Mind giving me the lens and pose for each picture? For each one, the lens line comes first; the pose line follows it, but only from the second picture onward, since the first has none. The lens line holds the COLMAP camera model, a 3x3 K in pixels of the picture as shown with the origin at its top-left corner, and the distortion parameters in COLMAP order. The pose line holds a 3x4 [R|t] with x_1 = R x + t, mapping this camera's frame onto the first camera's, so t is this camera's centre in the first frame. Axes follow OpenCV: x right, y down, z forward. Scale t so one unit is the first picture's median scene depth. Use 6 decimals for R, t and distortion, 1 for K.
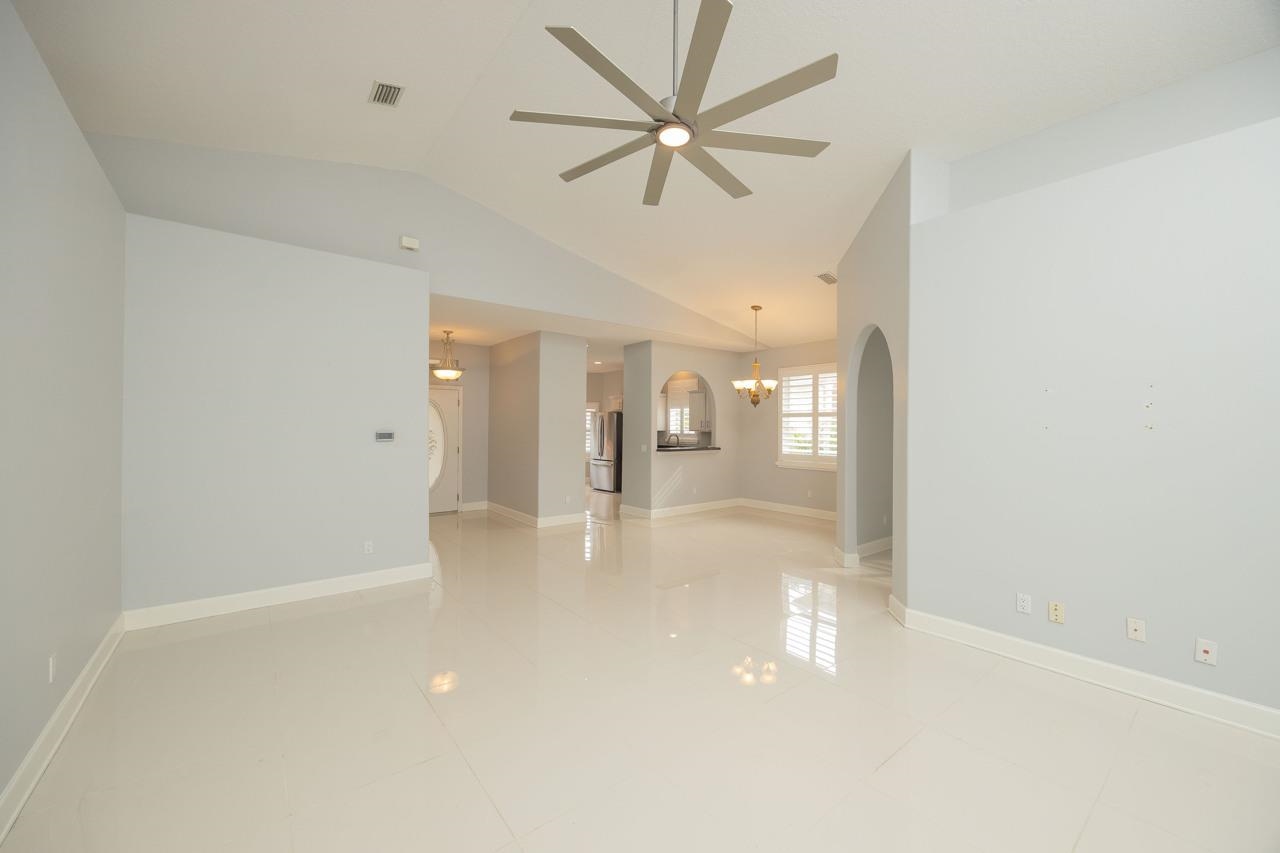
lens RADIAL K [[482.9, 0, 640.2], [0, 482.9, 430.4], [0, 0, 1]] dist [-0.000922, -0.000021]
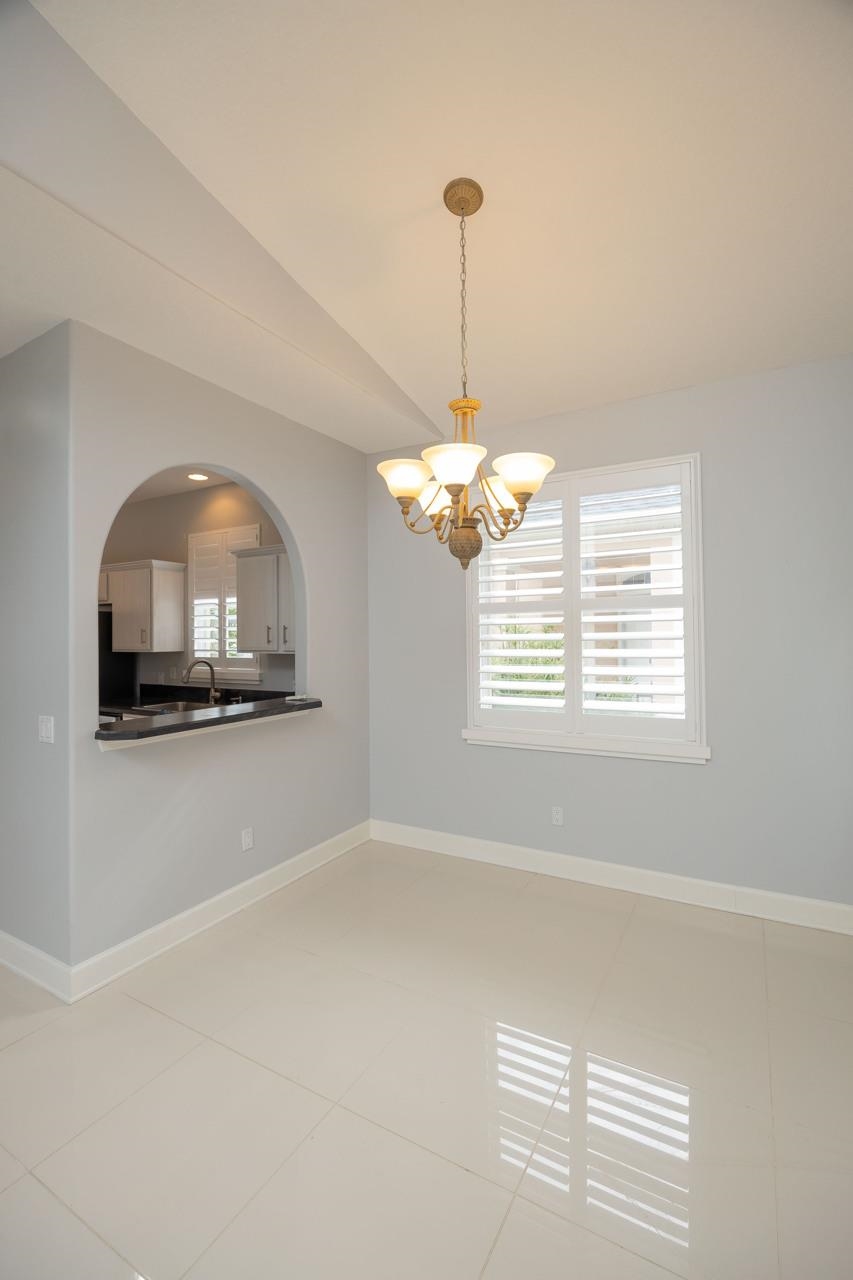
lens RADIAL K [[564.4, 0, 406.8], [0, 564.4, 624.5], [0, 0, 1]] dist [-0.001660, -0.000121]
pose [[0.939077, -0.011914, 0.343499, 0.082213], [0.020362, 0.999572, -0.020998, -0.010485], [-0.343102, 0.026713, 0.938918, 0.579636]]
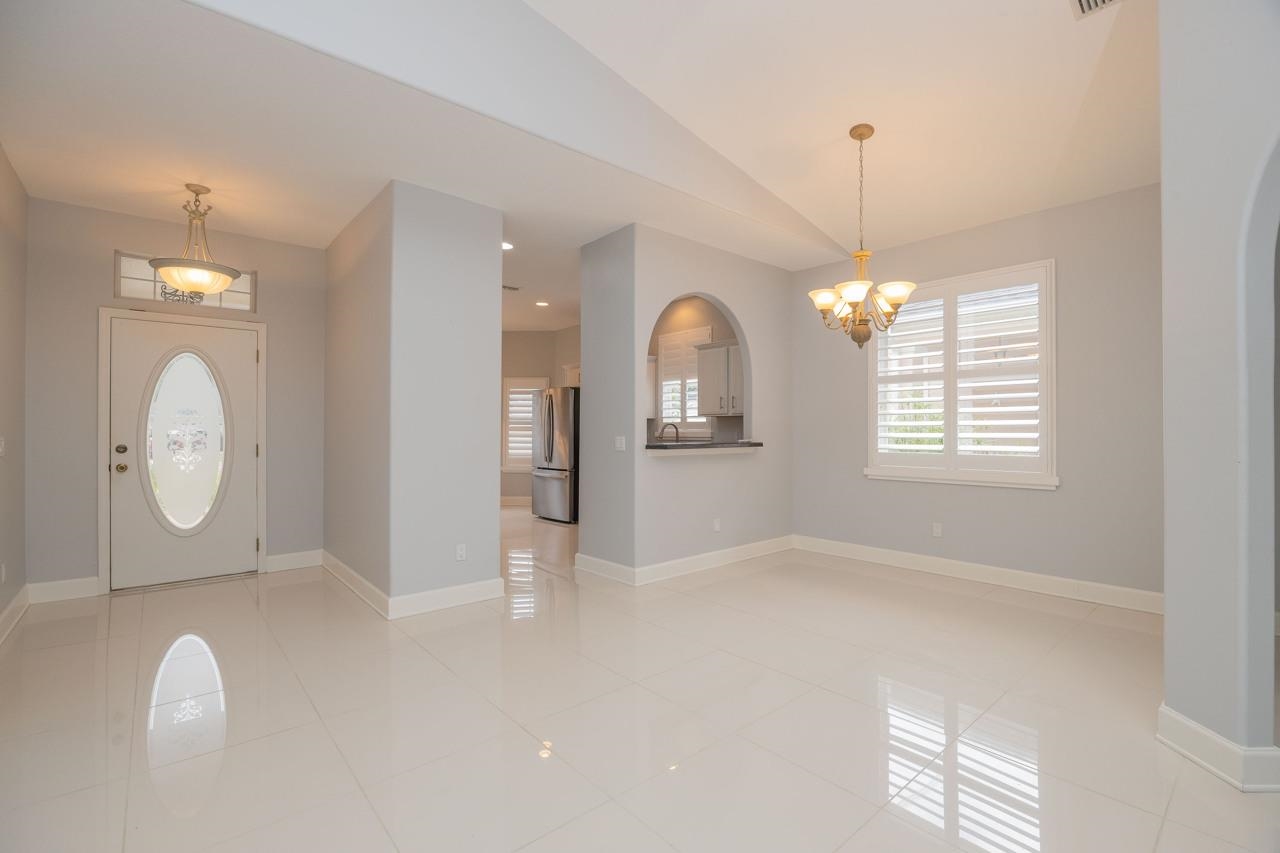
lens RADIAL K [[564.4, 0, 635.8], [0, 564.4, 430.6], [0, 0, 1]] dist [-0.001660, -0.000121]
pose [[0.999207, -0.009551, 0.038664, 0.000866], [0.009828, 0.999927, -0.006975, 0.025247], [-0.038595, 0.007350, 0.999228, 0.374543]]
